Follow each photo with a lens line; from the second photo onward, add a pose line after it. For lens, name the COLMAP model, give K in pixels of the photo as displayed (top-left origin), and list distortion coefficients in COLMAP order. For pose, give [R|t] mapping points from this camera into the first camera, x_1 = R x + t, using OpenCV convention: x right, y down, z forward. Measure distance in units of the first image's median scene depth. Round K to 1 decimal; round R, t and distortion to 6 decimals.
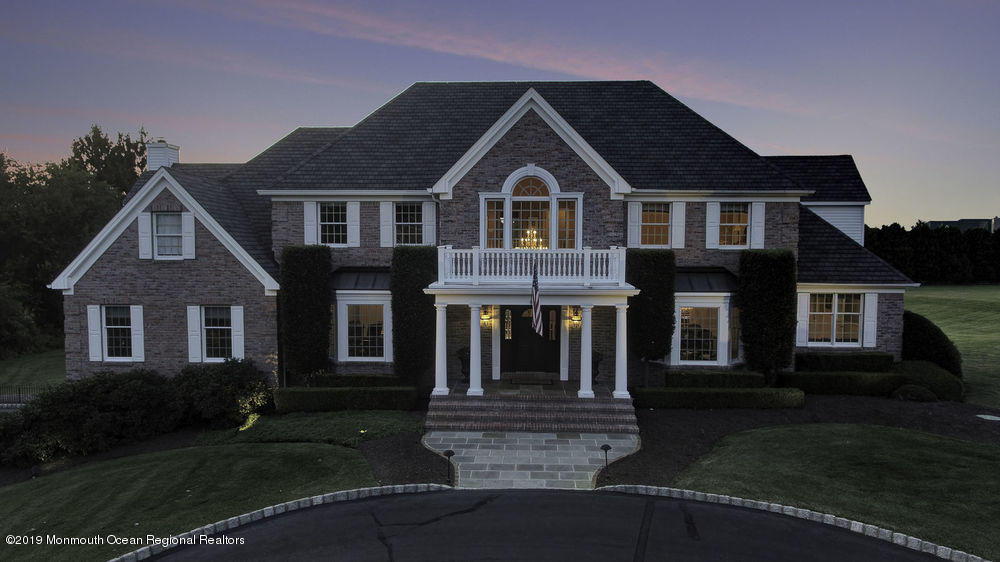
lens RADIAL K [[710.2, 0, 498.6], [0, 710.2, 279.3], [0, 0, 1]] dist [0.006849, -0.003826]
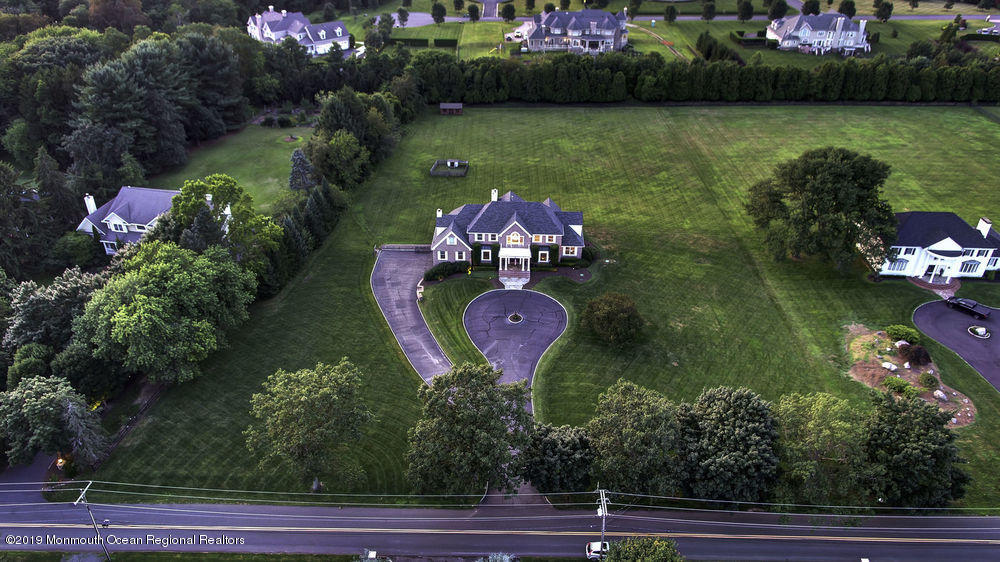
lens RADIAL K [[710.2, 0, 495.3], [0, 710.2, 280.0], [0, 0, 1]] dist [0.006849, -0.003826]
pose [[0.999982, -0.003661, 0.004722, -0.146744], [0.000995, 0.881319, 0.472520, -2.563526], [-0.005891, -0.472507, 0.881307, -4.321850]]
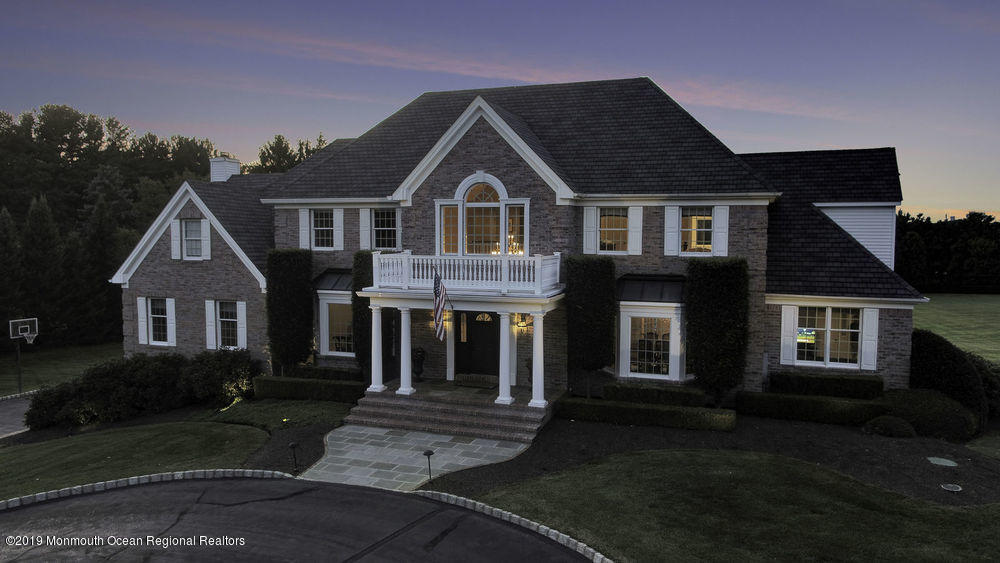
lens RADIAL K [[710.2, 0, 495.5], [0, 710.2, 281.6], [0, 0, 1]] dist [0.006849, -0.003826]
pose [[0.955814, 0.021261, -0.293202, 0.365032], [-0.017744, 0.999735, 0.014648, -0.019027], [0.293436, -0.008798, 0.955938, 0.032992]]
